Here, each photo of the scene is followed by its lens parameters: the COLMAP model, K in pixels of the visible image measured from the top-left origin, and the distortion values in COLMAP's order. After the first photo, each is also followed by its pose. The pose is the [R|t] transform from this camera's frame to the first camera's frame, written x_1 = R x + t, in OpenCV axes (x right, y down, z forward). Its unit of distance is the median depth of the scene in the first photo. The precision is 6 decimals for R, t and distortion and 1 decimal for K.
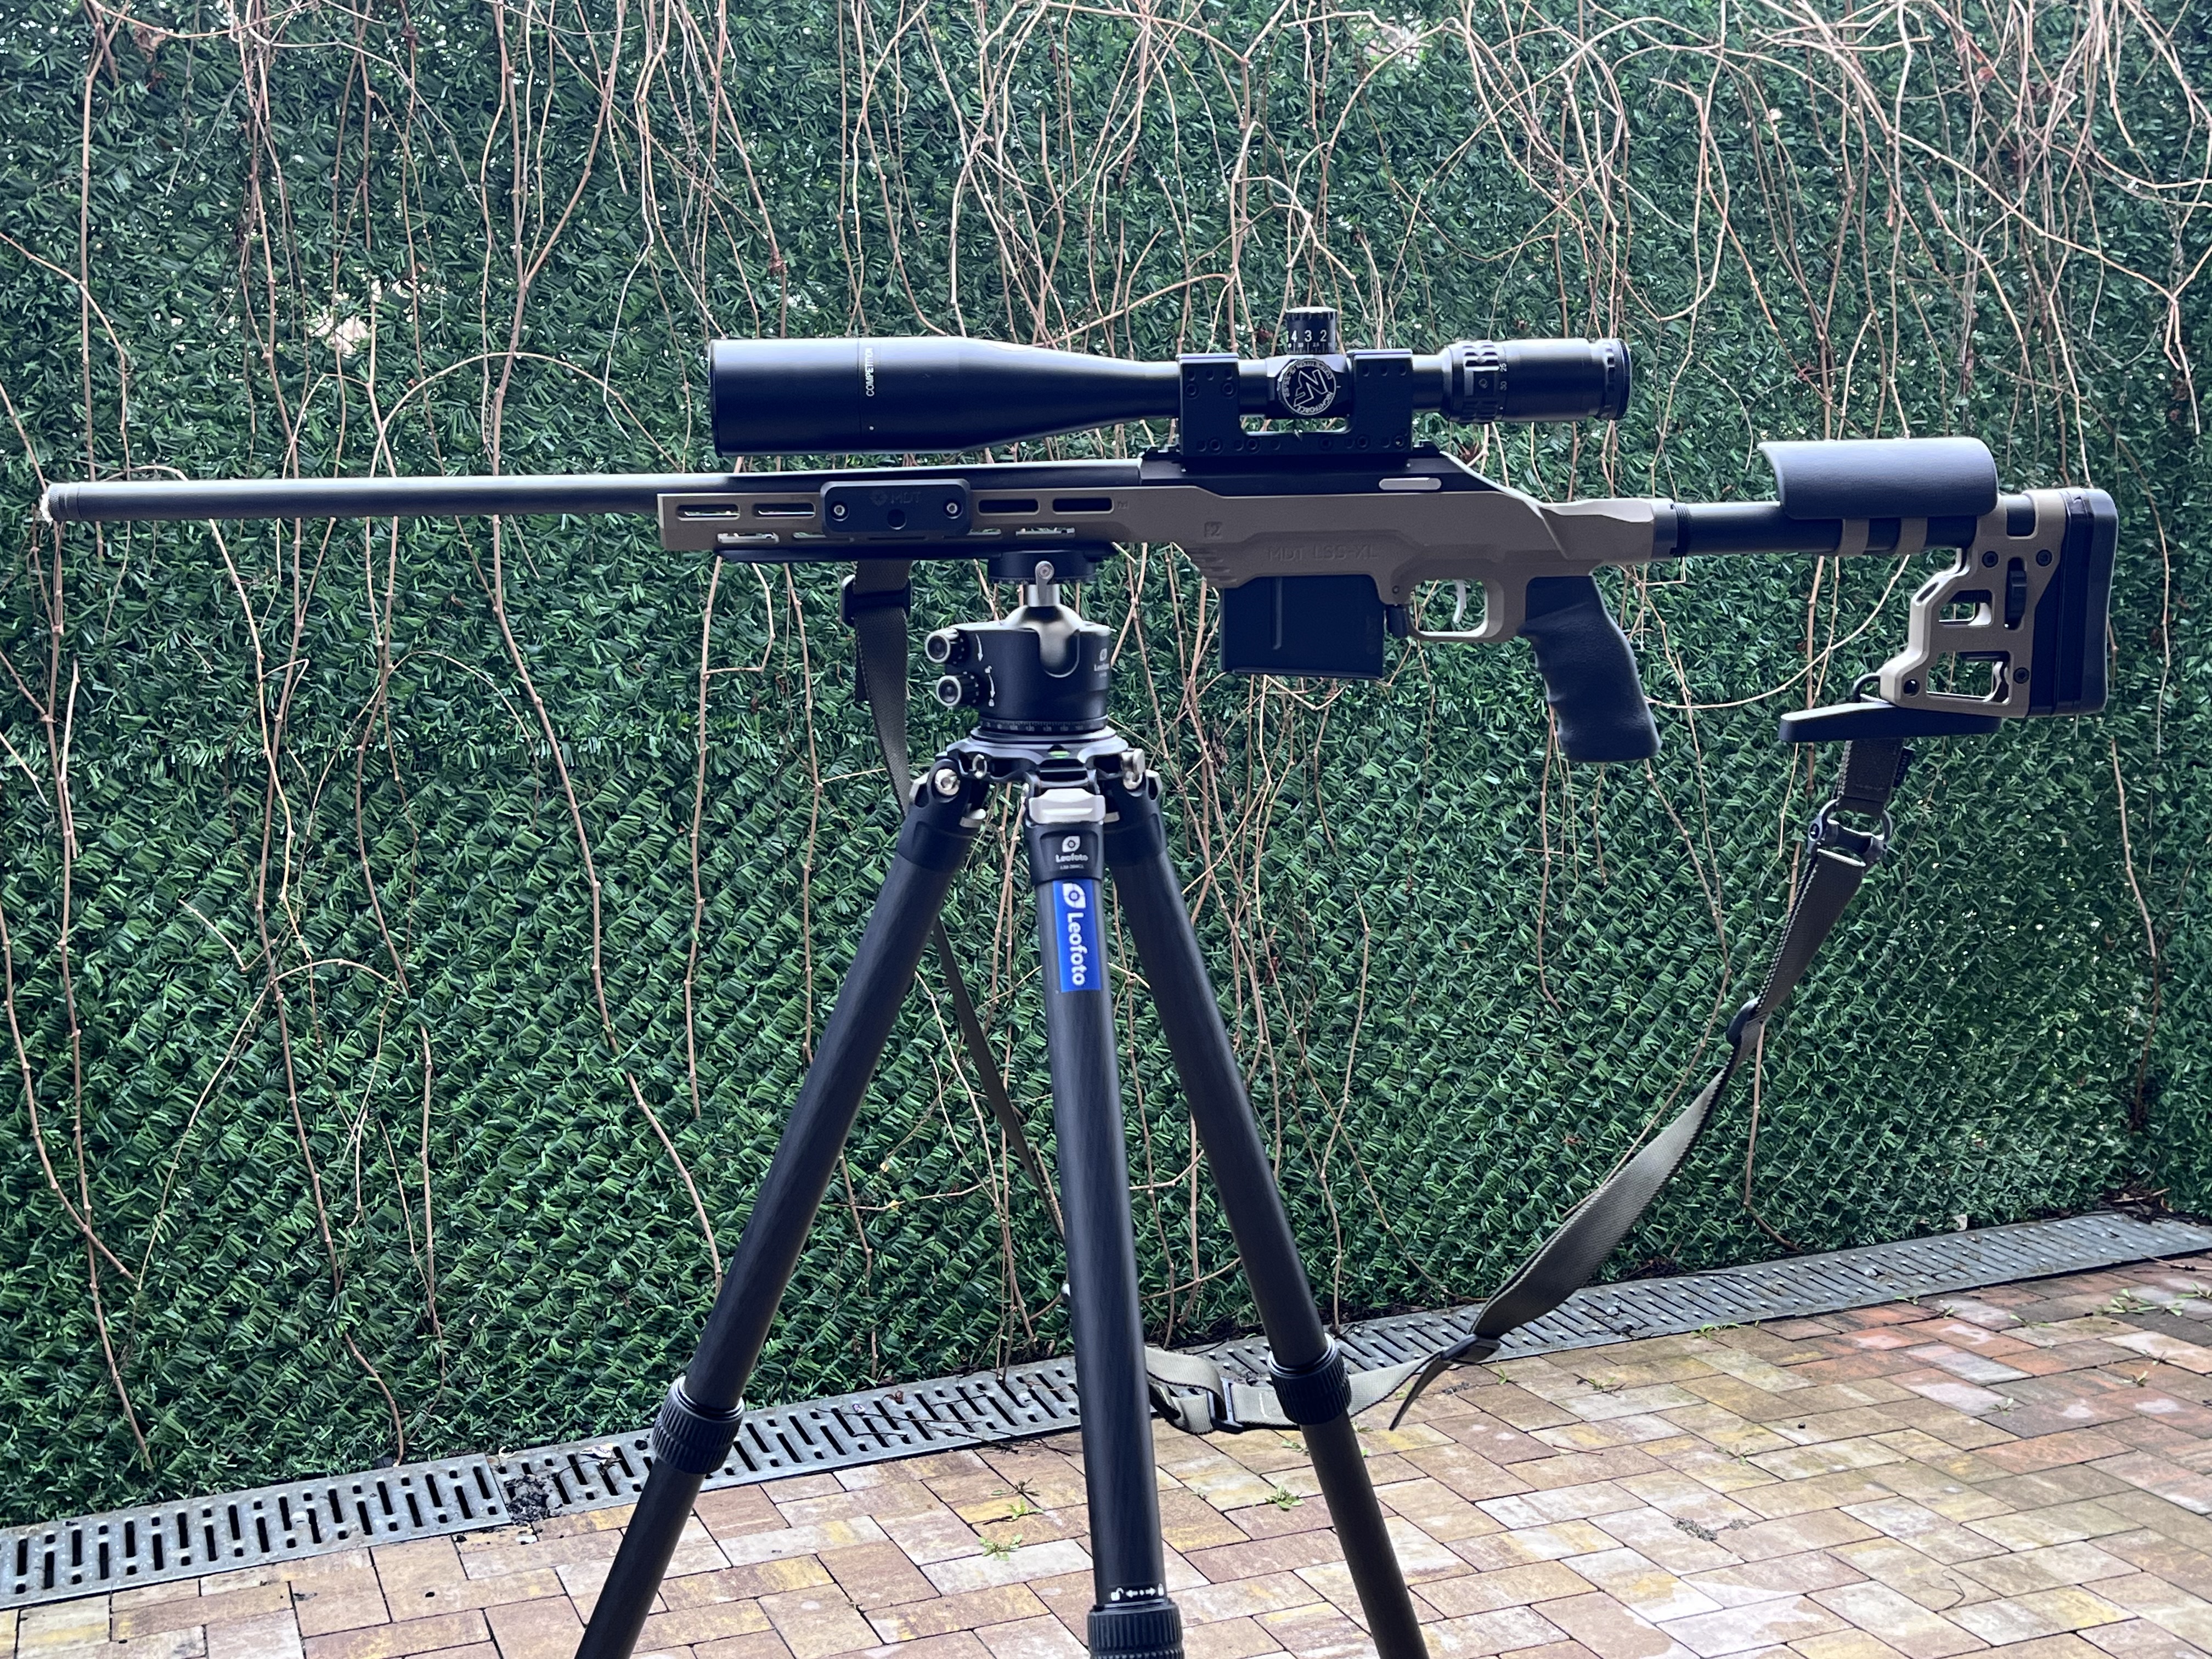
lens RADIAL K [[2486.1, 0, 1110.8], [0, 2486.1, 832.0], [0, 0, 1]] dist [0.033918, 0.000000]
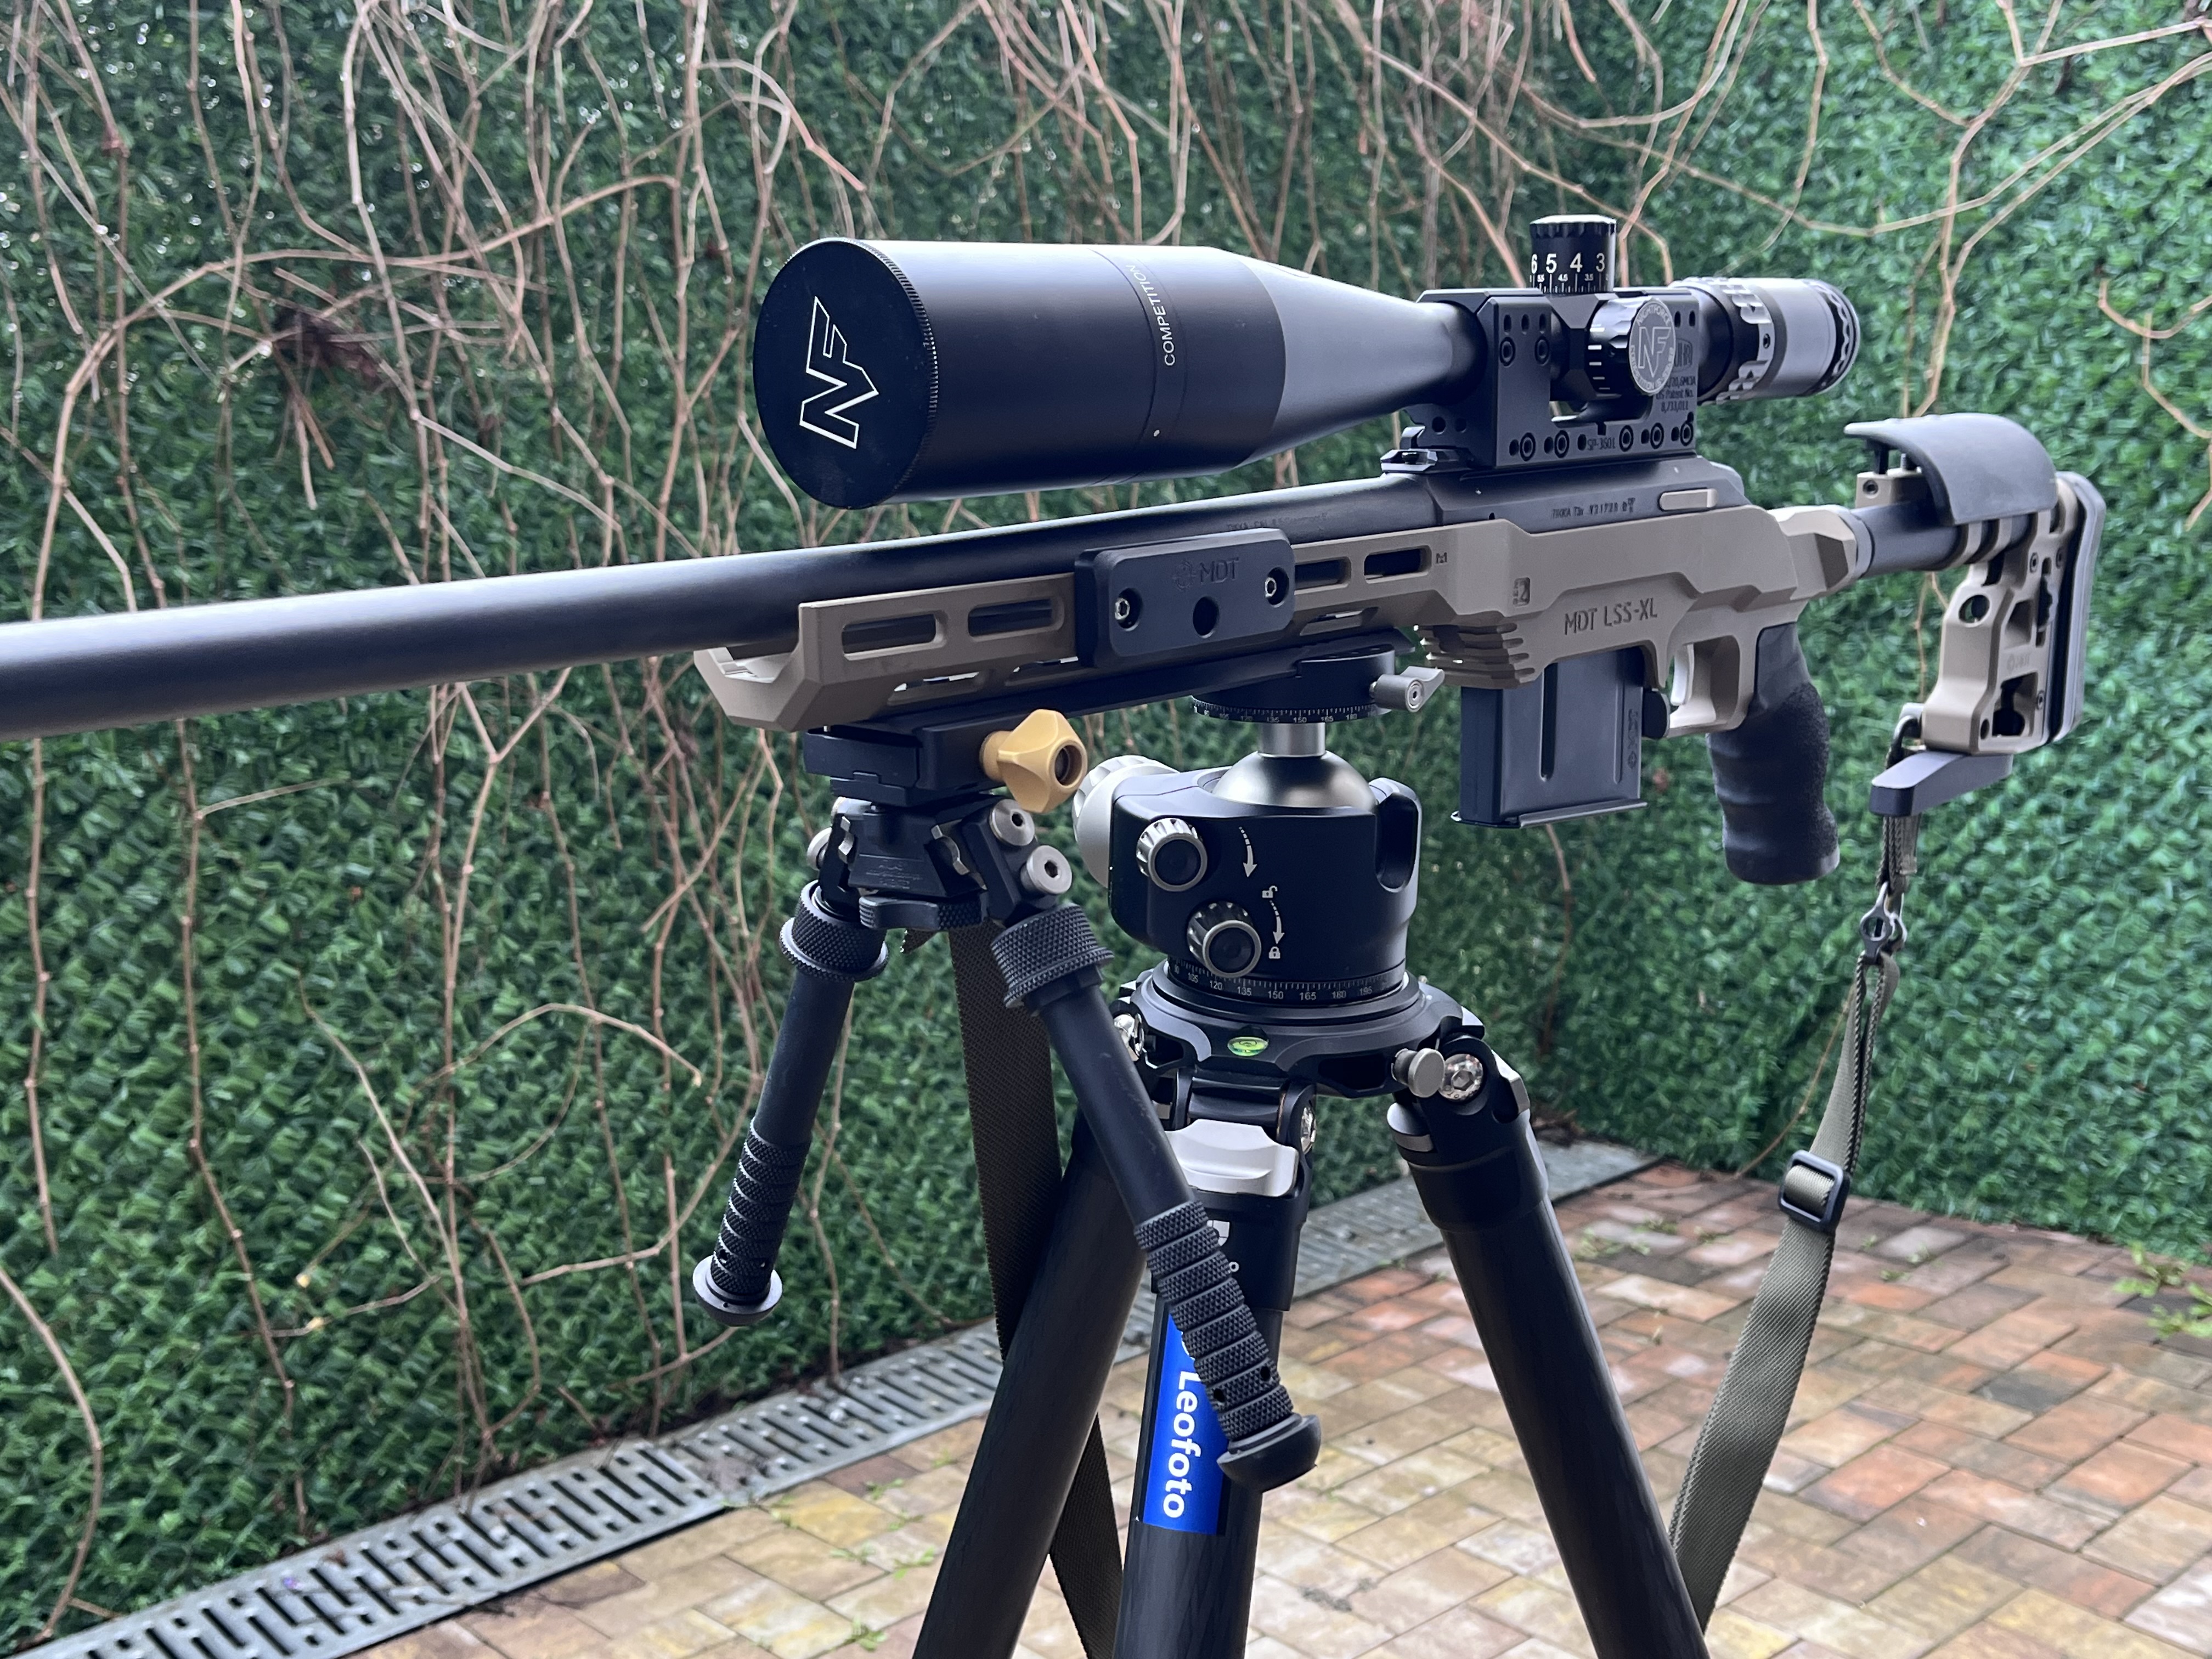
lens RADIAL K [[2367.3, 0, 1132.0], [0, 2367.3, 819.4], [0, 0, 1]] dist [0.024485, 0.000000]
pose [[0.939736, -0.056925, 0.337130, -0.092935], [0.043799, 0.997961, 0.046420, -0.039579], [-0.339085, -0.028857, 0.940313, 0.194346]]
